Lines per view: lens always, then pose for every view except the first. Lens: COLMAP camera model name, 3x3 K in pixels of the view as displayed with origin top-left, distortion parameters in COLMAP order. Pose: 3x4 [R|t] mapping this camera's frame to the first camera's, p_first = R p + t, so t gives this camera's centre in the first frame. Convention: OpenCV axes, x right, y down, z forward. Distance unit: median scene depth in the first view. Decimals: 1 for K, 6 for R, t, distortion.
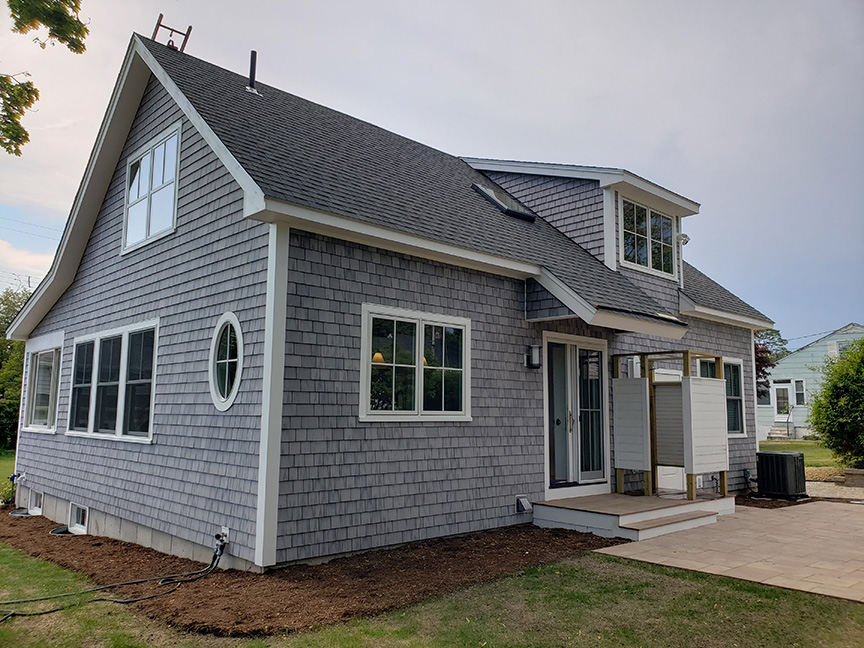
lens RADIAL K [[676.8, 0, 439.5], [0, 676.8, 326.4], [0, 0, 1]] dist [0.067335, -0.017450]
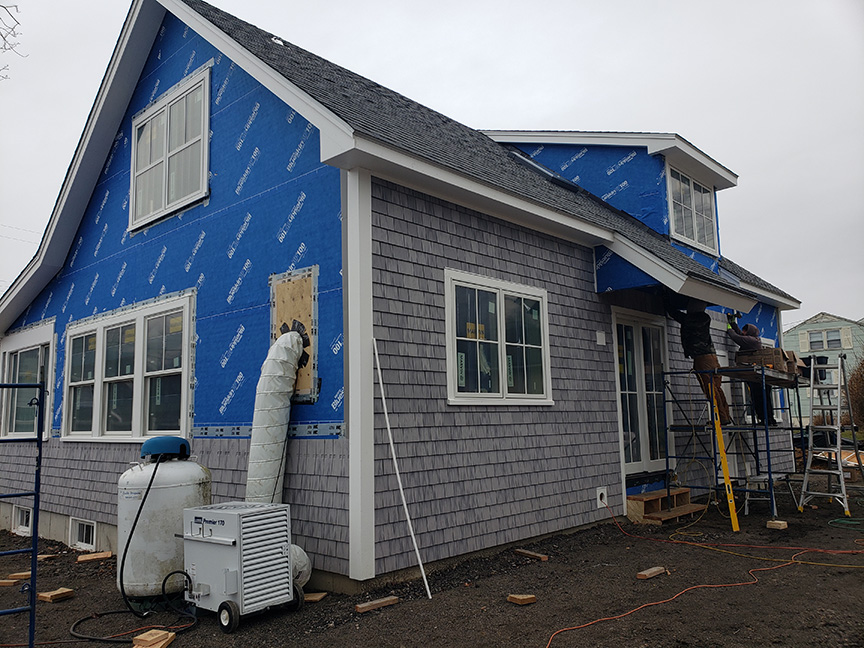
lens RADIAL K [[676.8, 0, 425.5], [0, 676.8, 323.7], [0, 0, 1]] dist [0.067335, -0.017450]
pose [[0.997791, -0.023792, 0.062020, -0.182950], [0.024668, 0.999606, -0.013395, 0.044750], [-0.061677, 0.014895, 0.997985, 0.136209]]
